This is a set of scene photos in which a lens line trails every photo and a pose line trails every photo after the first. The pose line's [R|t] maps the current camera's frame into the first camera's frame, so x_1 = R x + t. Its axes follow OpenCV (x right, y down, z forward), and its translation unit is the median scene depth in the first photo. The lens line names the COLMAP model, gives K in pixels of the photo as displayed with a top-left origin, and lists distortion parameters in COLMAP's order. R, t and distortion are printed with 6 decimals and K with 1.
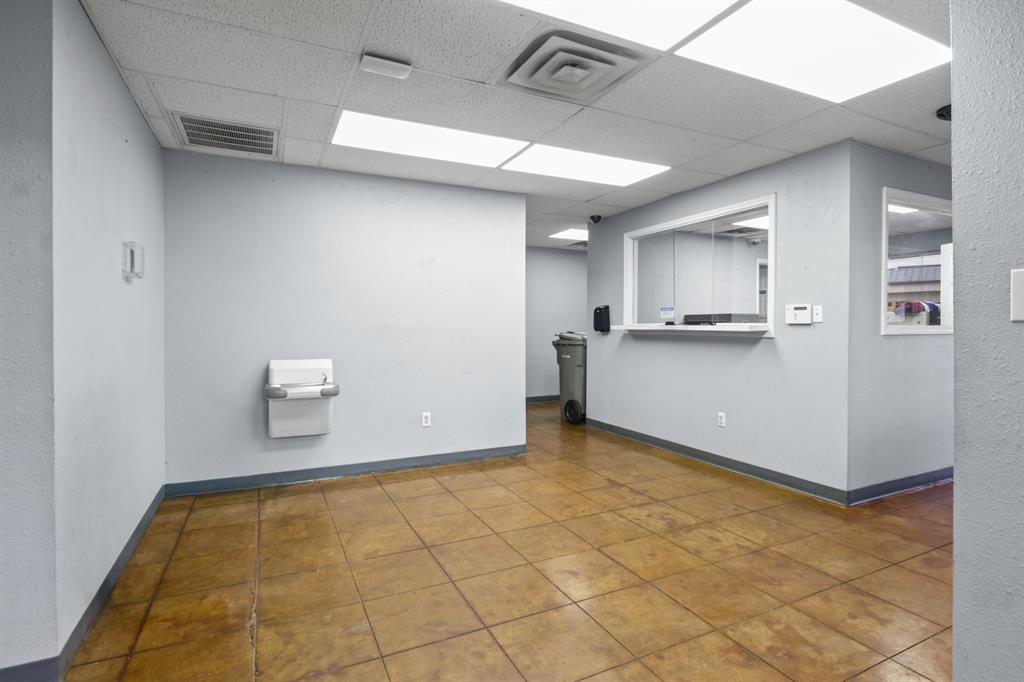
lens RADIAL K [[519.4, 0, 515.9], [0, 519.4, 333.5], [0, 0, 1]] dist [-0.015082, 0.003161]
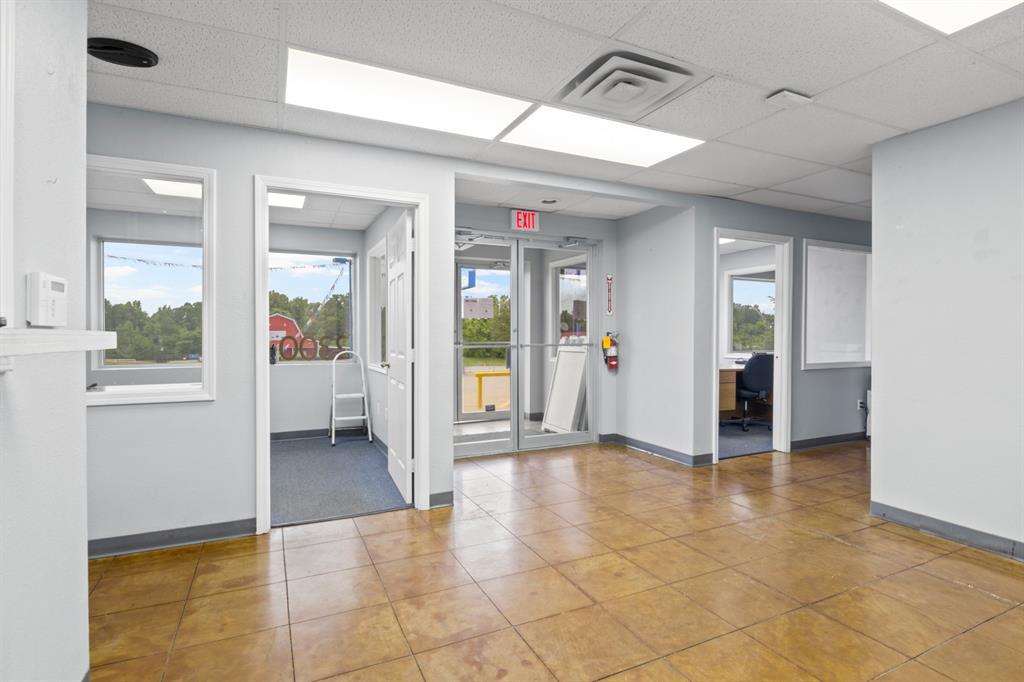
lens RADIAL K [[519.4, 0, 520.9], [0, 519.4, 339.7], [0, 0, 1]] dist [-0.015082, 0.003161]
pose [[-1.000000, 0.000950, -0.000012, 0.286621], [0.000950, 0.999649, 0.026492, -0.026069], [0.000037, 0.026492, -0.999649, 1.878530]]
